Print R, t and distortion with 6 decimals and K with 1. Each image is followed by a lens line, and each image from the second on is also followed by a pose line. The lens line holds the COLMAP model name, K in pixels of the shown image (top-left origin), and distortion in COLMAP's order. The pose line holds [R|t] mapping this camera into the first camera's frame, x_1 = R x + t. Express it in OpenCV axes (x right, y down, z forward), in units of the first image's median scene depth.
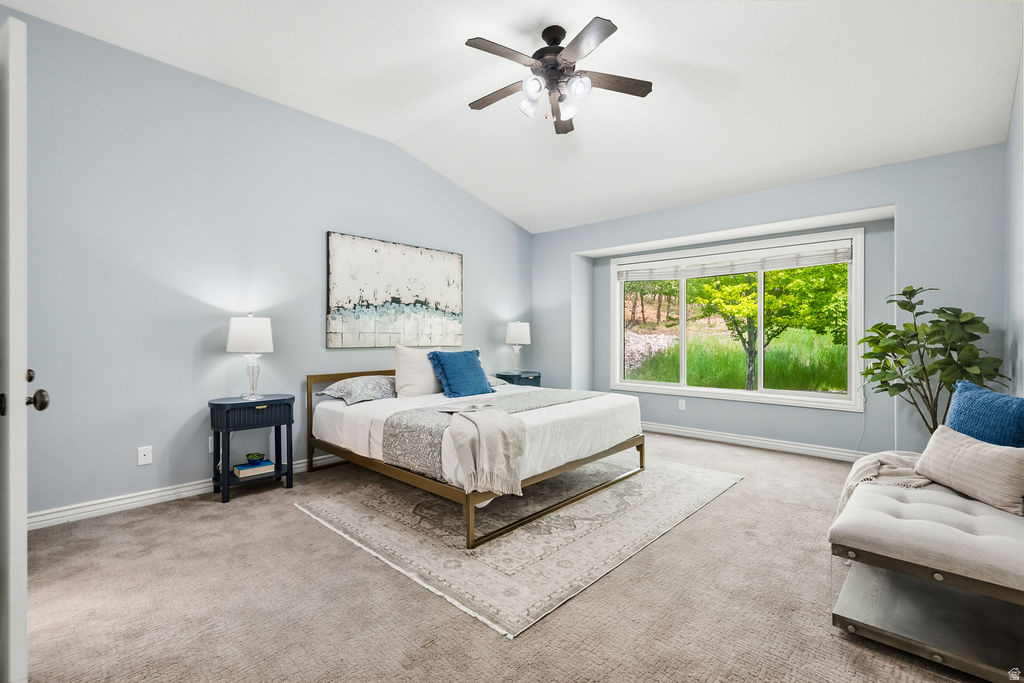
lens RADIAL K [[472.6, 0, 548.2], [0, 472.6, 331.0], [0, 0, 1]] dist [-0.002468, 0.000426]
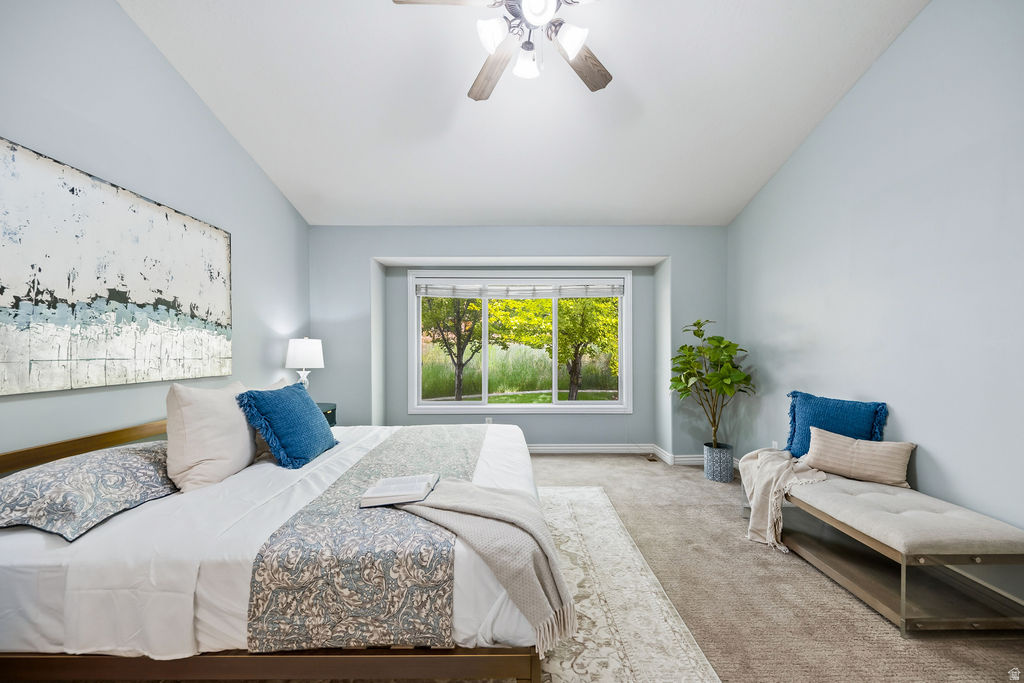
lens RADIAL K [[400.1, 0, 516.2], [0, 400.1, 347.5], [0, 0, 1]] dist [-0.004019, 0.000530]
pose [[0.748937, 0.000279, 0.662641, -0.291458], [-0.005721, 0.999965, 0.006045, -0.013537], [-0.662617, -0.008318, 0.748913, 0.387054]]
